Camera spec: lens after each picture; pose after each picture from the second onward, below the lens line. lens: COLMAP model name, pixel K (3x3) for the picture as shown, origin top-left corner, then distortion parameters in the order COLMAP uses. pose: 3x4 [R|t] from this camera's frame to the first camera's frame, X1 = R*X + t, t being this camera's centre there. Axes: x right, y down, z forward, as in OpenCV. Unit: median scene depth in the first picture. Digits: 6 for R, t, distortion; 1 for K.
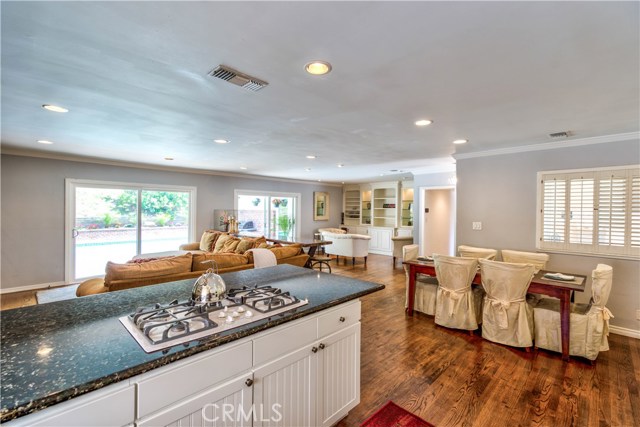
lens RADIAL K [[289.4, 0, 321.2], [0, 289.4, 211.2], [0, 0, 1]] dist [-0.002758, 0.009613]
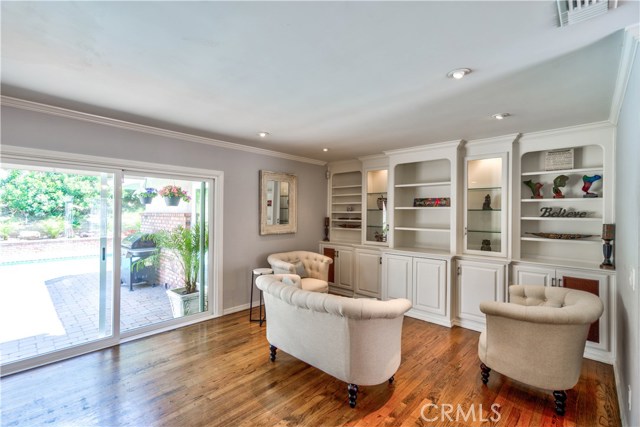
lens RADIAL K [[289.4, 0, 319.1], [0, 289.4, 209.3], [0, 0, 1]] dist [-0.002758, 0.009613]
pose [[0.999901, -0.000409, 0.014082, 0.058964], [0.000659, 0.999842, -0.017743, -0.000065], [-0.014073, 0.017750, 0.999743, 0.547468]]
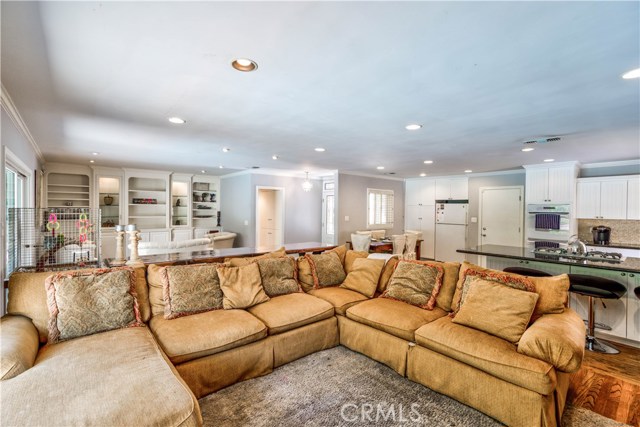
lens RADIAL K [[289.4, 0, 313.8], [0, 289.4, 212.0], [0, 0, 1]] dist [-0.002758, 0.009613]
pose [[0.105238, -0.020770, 0.994230, -0.470482], [-0.002908, 0.999771, 0.021194, -0.007682], [-0.994443, -0.005121, 0.105153, 0.462653]]
